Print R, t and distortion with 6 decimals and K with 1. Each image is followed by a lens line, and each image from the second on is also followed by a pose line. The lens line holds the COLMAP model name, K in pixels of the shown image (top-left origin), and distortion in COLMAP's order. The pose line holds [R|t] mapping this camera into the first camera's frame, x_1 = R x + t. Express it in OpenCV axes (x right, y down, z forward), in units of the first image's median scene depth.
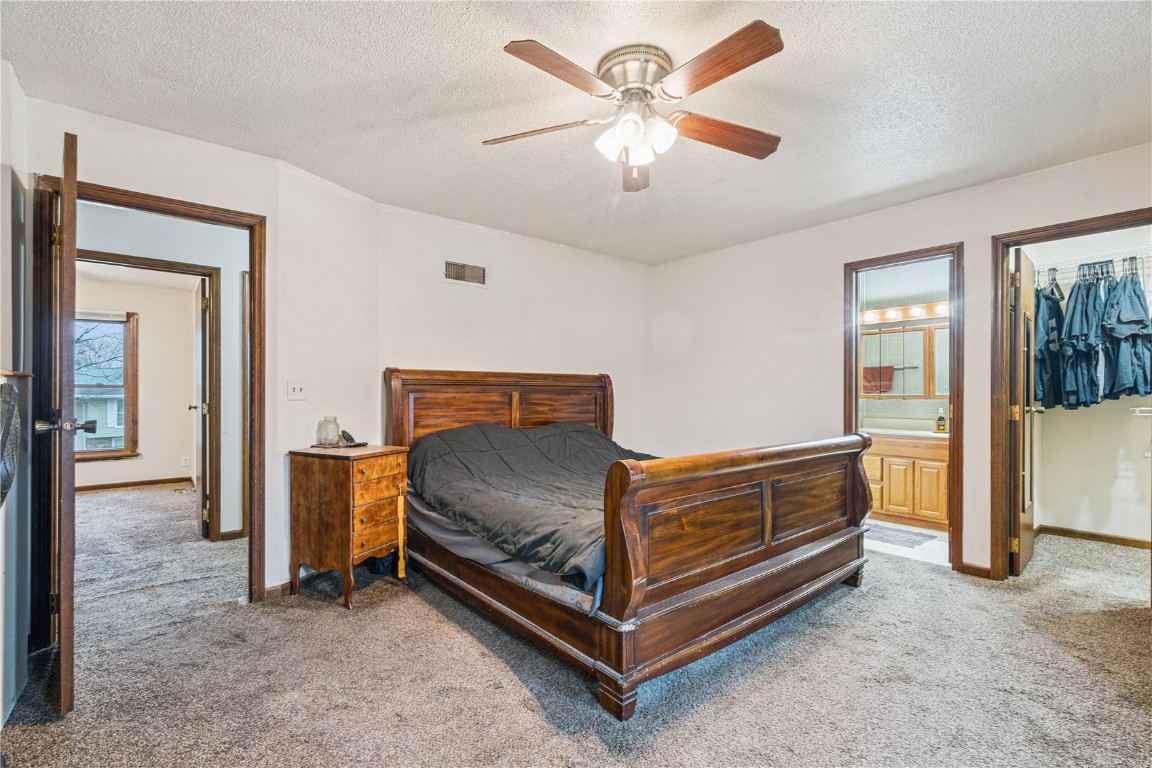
lens RADIAL K [[525.1, 0, 575.2], [0, 525.1, 391.3], [0, 0, 1]] dist [-0.003012, 0.000234]
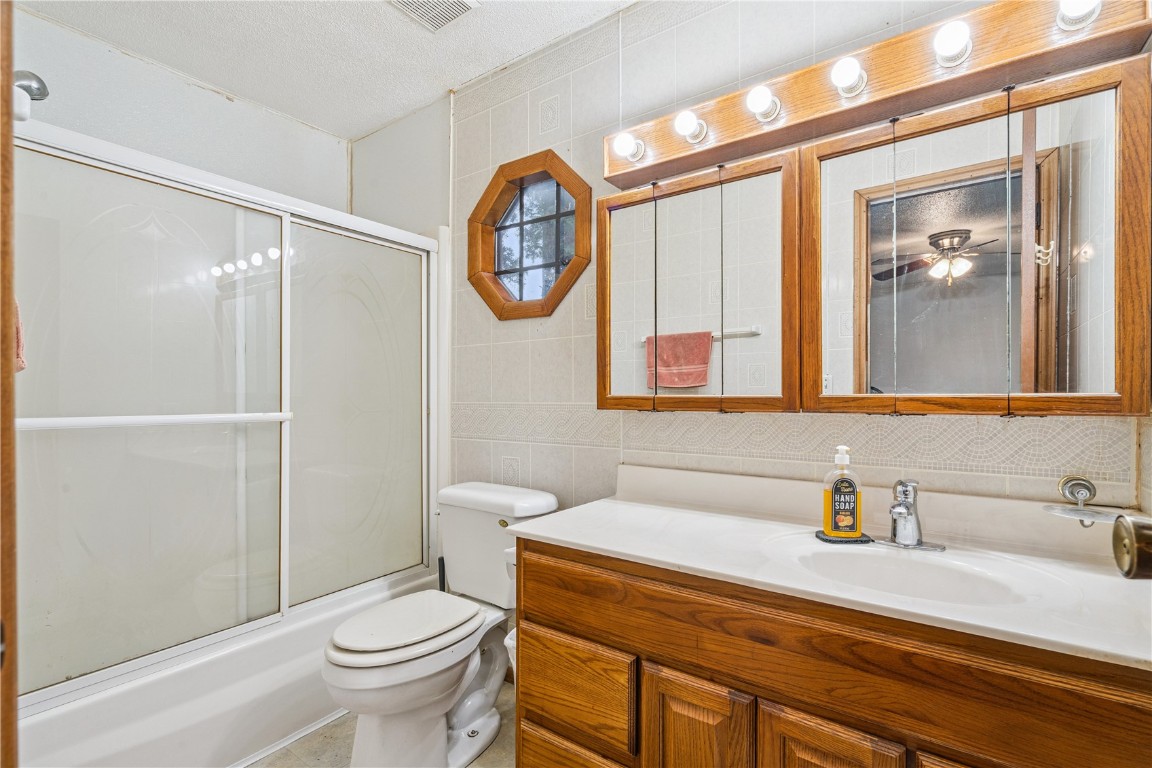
lens RADIAL K [[525.1, 0, 576.0], [0, 525.1, 388.8], [0, 0, 1]] dist [-0.003012, 0.000234]
pose [[0.967493, 0.004061, 0.252865, 0.497242], [-0.004086, 0.999992, -0.000425, 0.003556], [-0.252865, -0.000622, 0.967501, 0.773916]]
